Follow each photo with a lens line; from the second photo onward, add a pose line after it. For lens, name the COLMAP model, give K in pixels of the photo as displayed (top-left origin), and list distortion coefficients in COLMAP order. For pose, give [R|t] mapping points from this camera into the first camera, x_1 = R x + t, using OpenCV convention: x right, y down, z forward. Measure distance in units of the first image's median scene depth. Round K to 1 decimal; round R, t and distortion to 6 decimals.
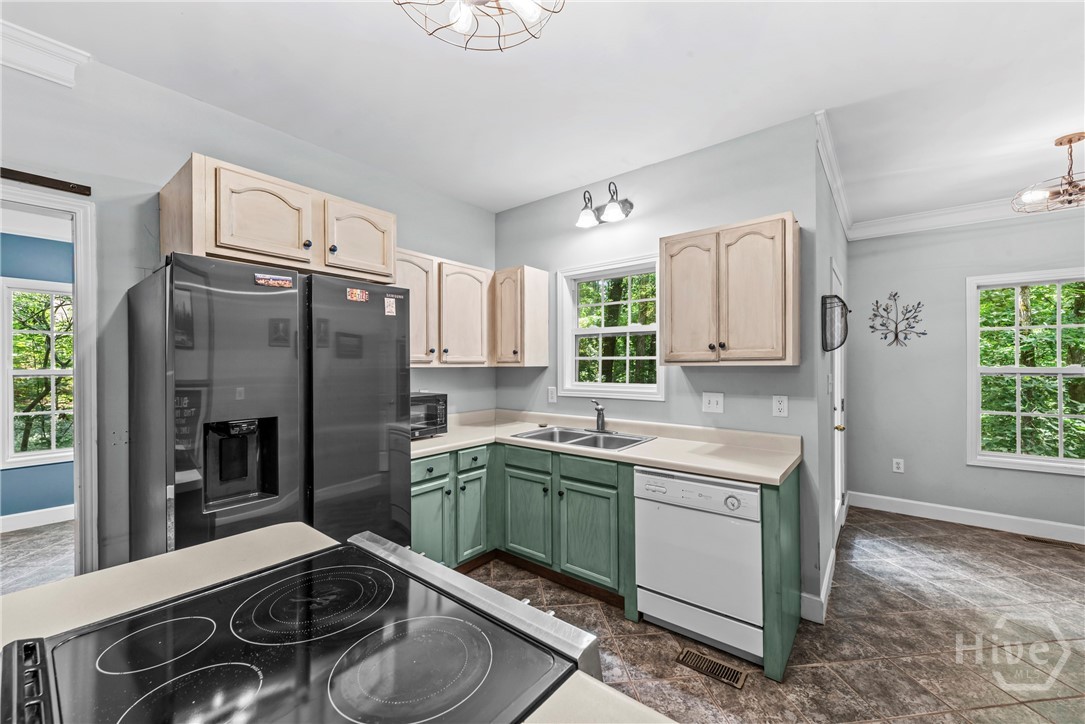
lens RADIAL K [[426.9, 0, 542.5], [0, 426.9, 362.0], [0, 0, 1]] dist [0.002324, 0.000153]
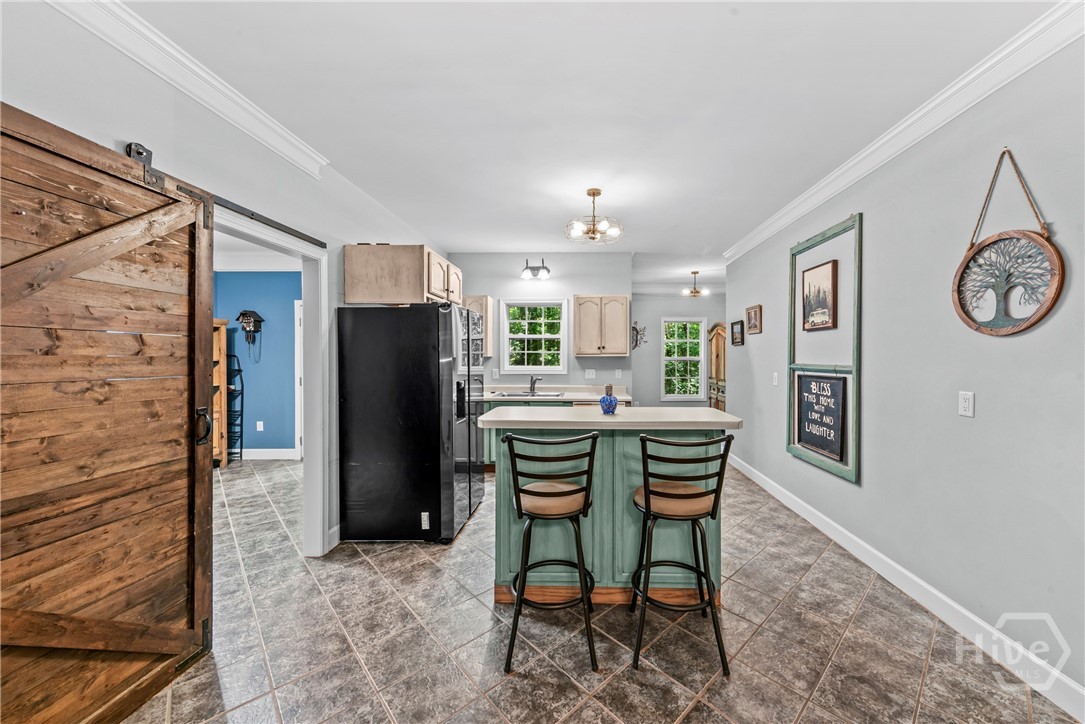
lens RADIAL K [[401.9, 0, 581.5], [0, 401.9, 358.5], [0, 0, 1]] dist [-0.000255, -0.000092]
pose [[0.784935, -0.001396, 0.619577, -0.760574], [-0.006841, 0.999917, 0.010920, -0.001780], [-0.619541, -0.012810, 0.784860, -0.470746]]
